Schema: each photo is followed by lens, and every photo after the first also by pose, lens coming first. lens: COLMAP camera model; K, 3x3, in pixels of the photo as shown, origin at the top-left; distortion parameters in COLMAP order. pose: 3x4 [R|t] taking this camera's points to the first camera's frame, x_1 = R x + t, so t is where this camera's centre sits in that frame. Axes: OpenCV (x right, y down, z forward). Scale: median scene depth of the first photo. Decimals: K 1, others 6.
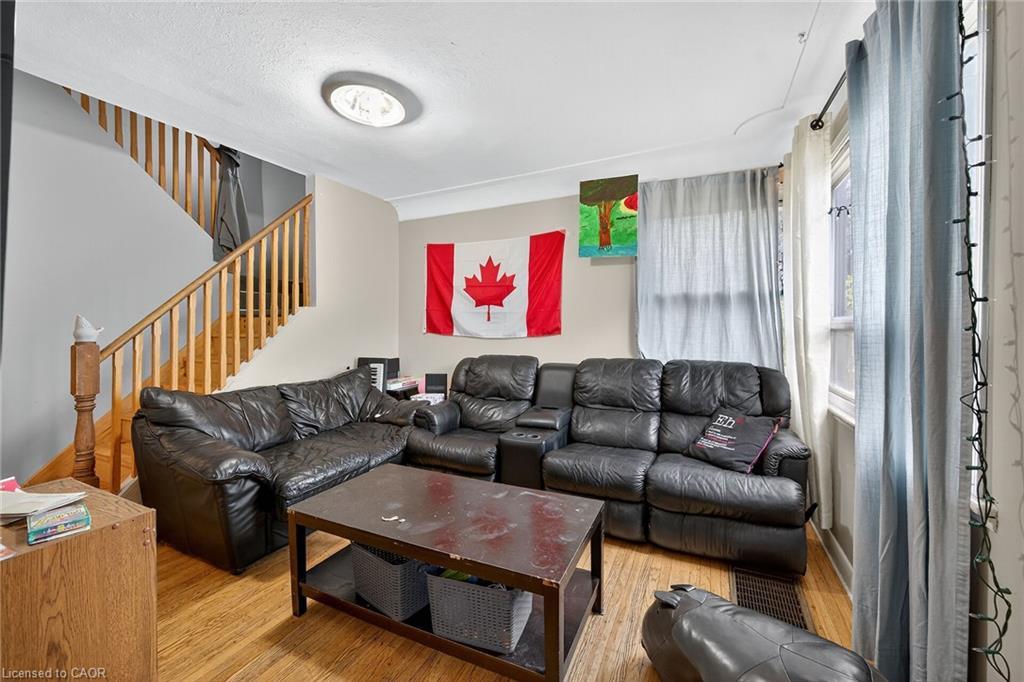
lens RADIAL K [[411.8, 0, 510.2], [0, 411.8, 331.3], [0, 0, 1]] dist [0.001432, -0.000223]
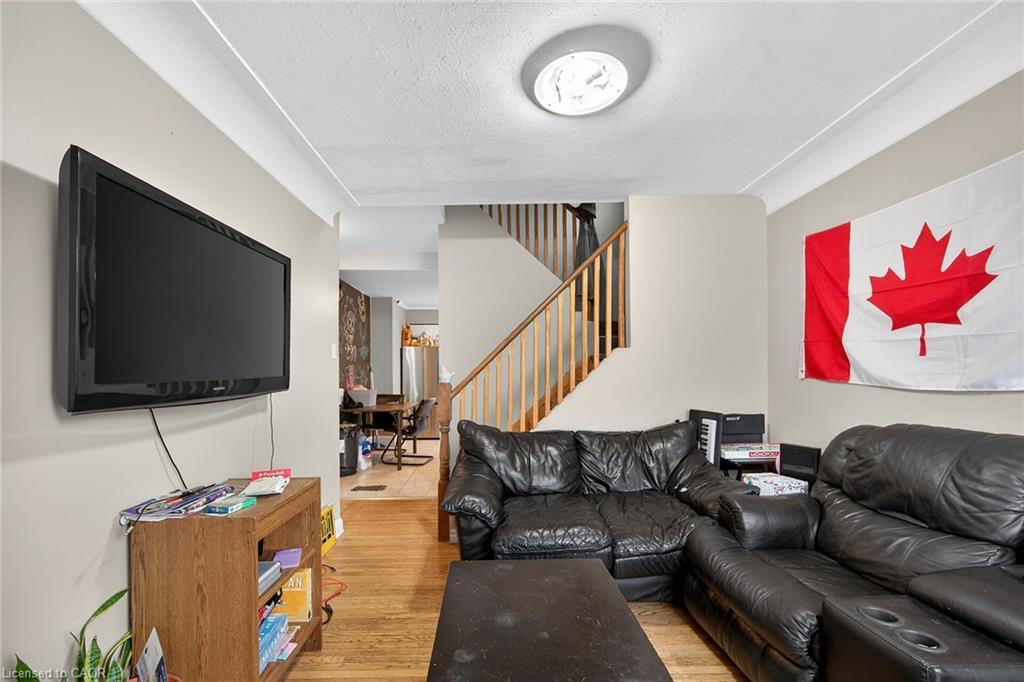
lens RADIAL K [[411.8, 0, 483.5], [0, 411.8, 372.0], [0, 0, 1]] dist [0.001432, -0.000223]
pose [[0.425765, -0.004732, -0.904821, 0.175820], [0.000656, 0.999988, -0.004922, -0.003324], [0.904833, 0.001502, 0.425763, 0.323349]]
